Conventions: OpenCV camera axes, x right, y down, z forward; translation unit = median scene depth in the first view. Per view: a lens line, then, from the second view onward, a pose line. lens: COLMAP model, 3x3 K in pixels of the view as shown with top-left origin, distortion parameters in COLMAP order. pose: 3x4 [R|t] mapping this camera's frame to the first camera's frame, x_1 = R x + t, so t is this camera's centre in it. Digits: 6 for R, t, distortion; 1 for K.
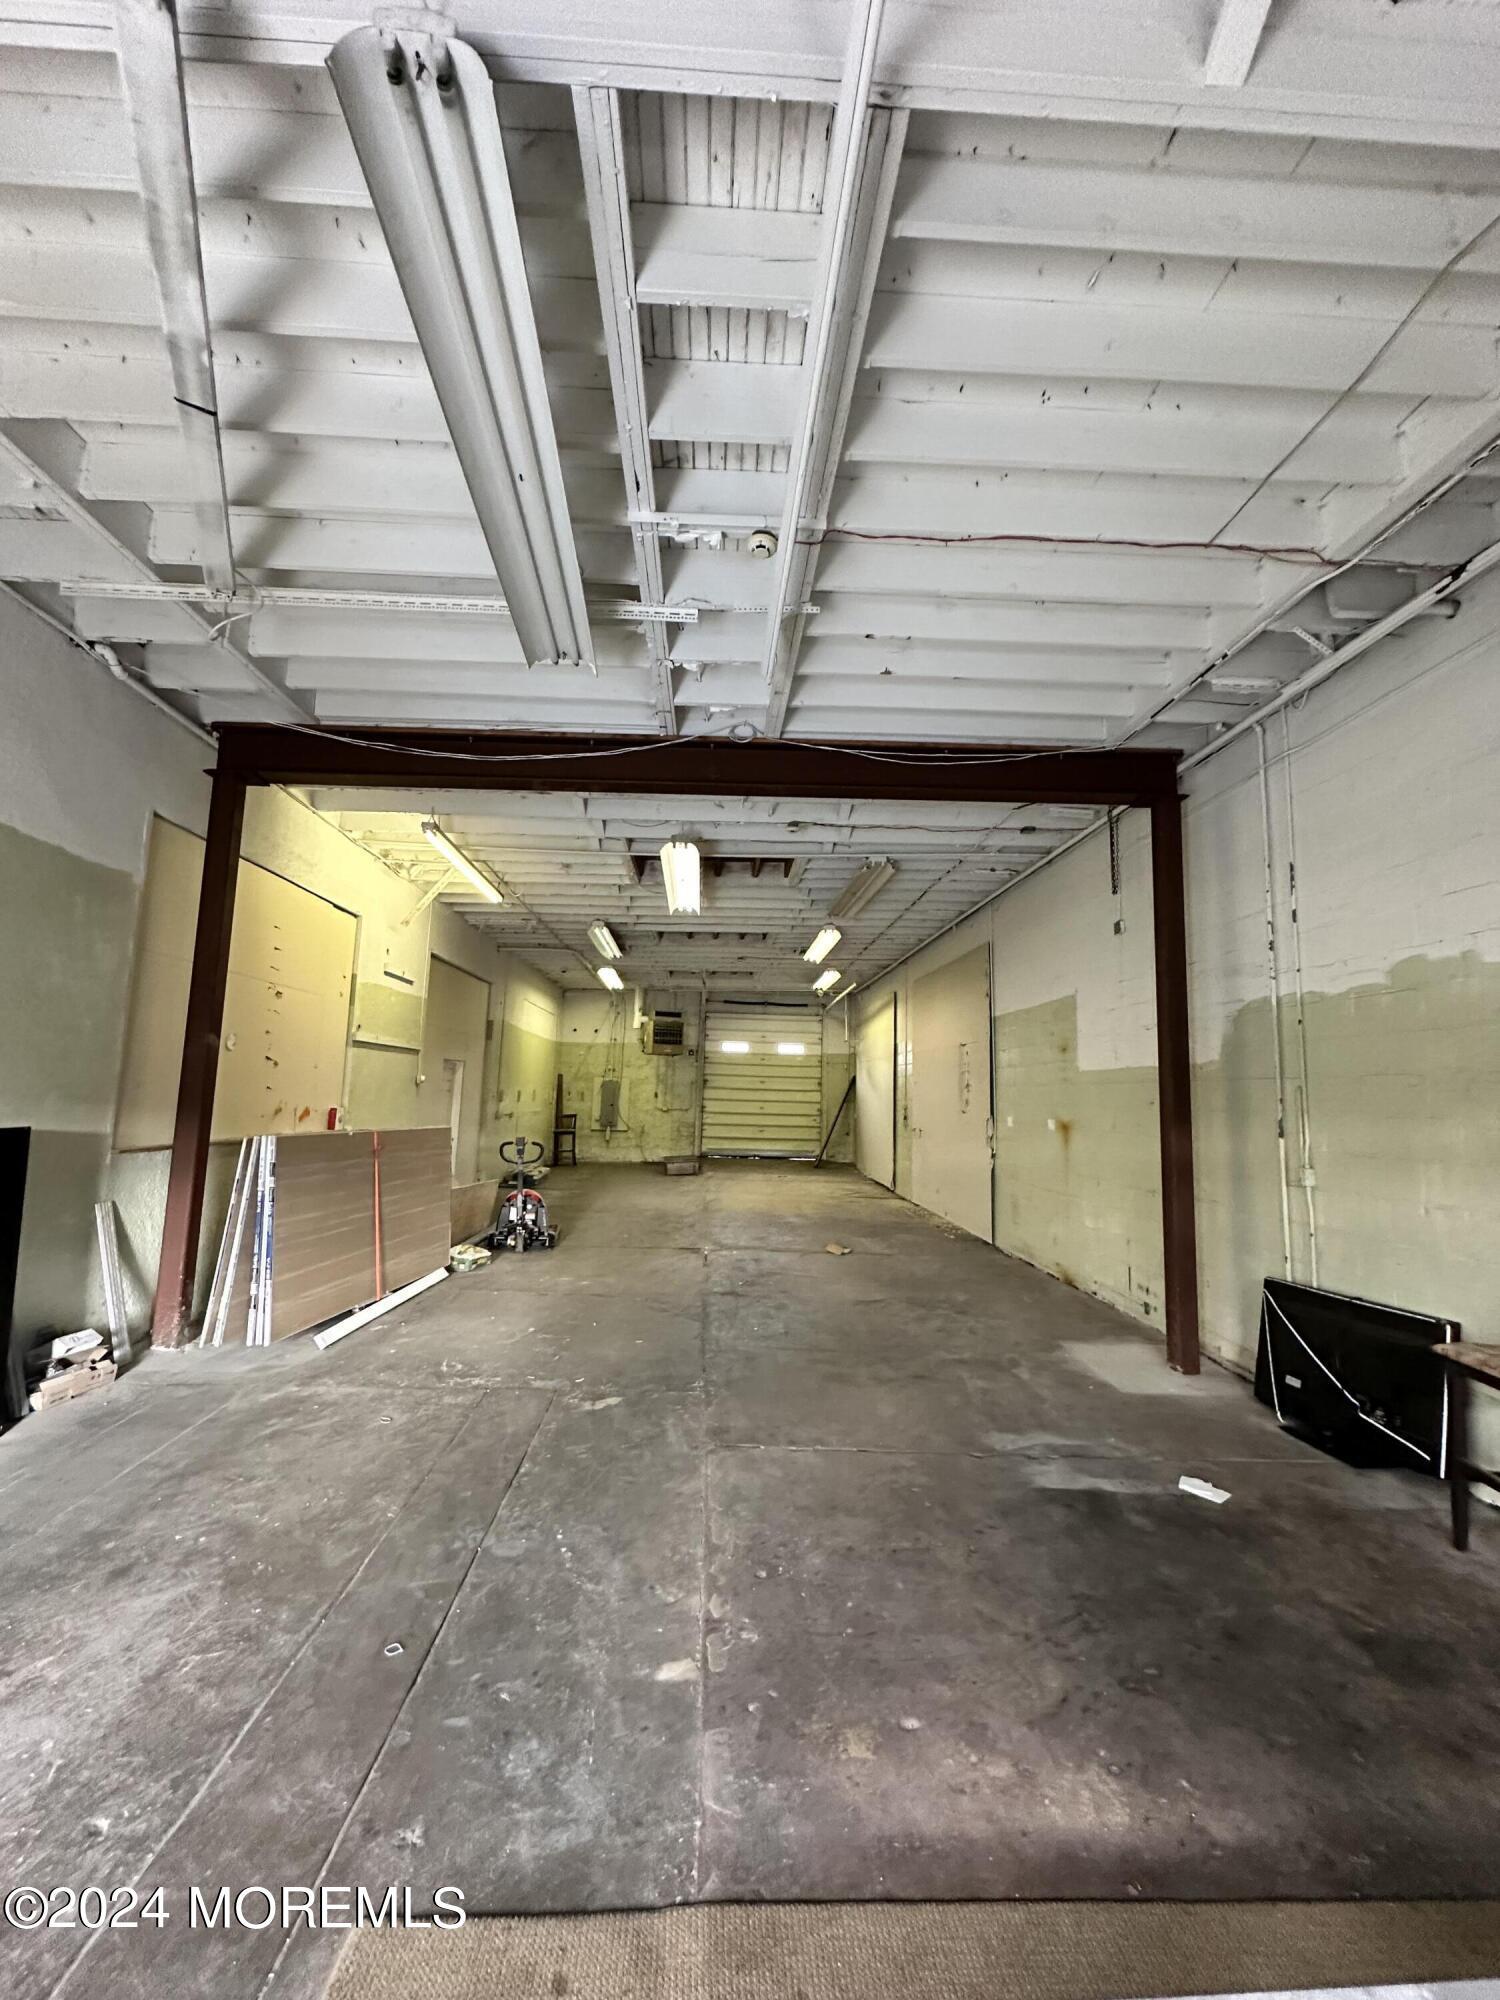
lens RADIAL K [[797.6, 0, 743.3], [0, 797.6, 1000.9], [0, 0, 1]] dist [-0.002831, 0.000386]
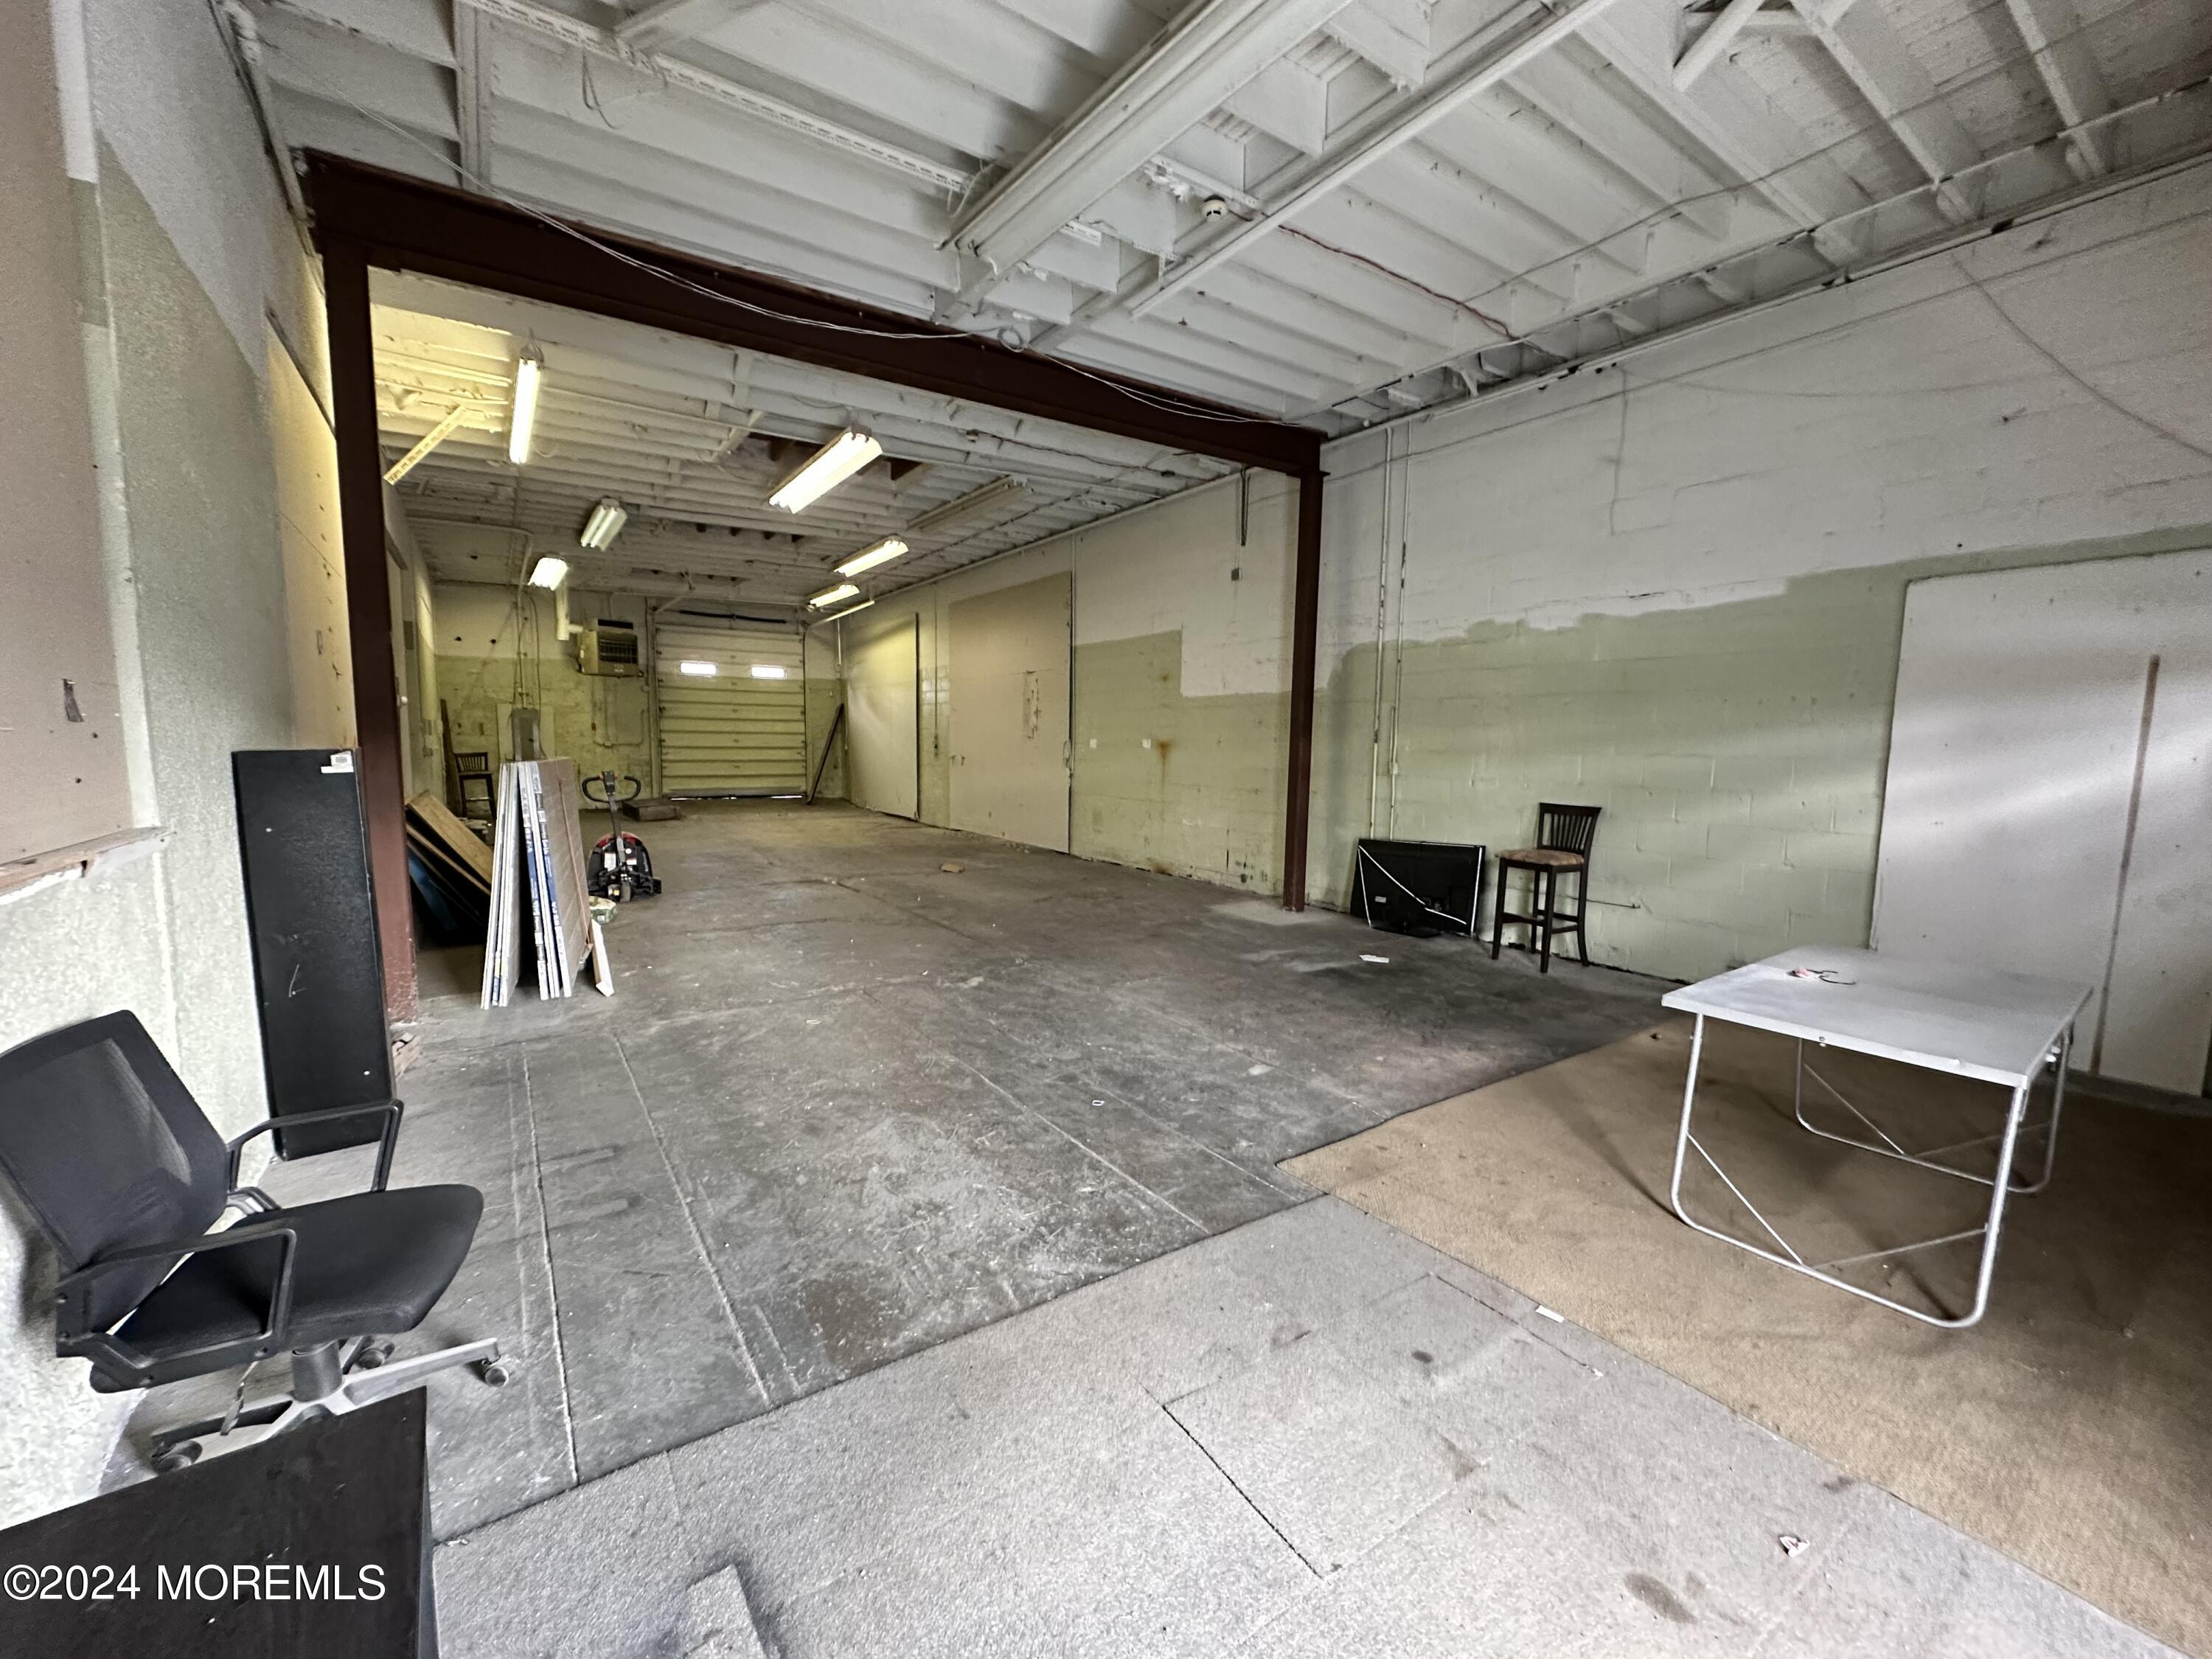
lens RADIAL K [[882.1, 0, 1108.7], [0, 882.1, 837.0], [0, 0, 1]] dist [-0.002831, 0.000386]
pose [[0.845950, -0.073354, 0.528193, -0.626509], [-0.053550, 0.973801, 0.221005, 0.012300], [-0.530566, -0.215244, 0.819859, -0.089048]]
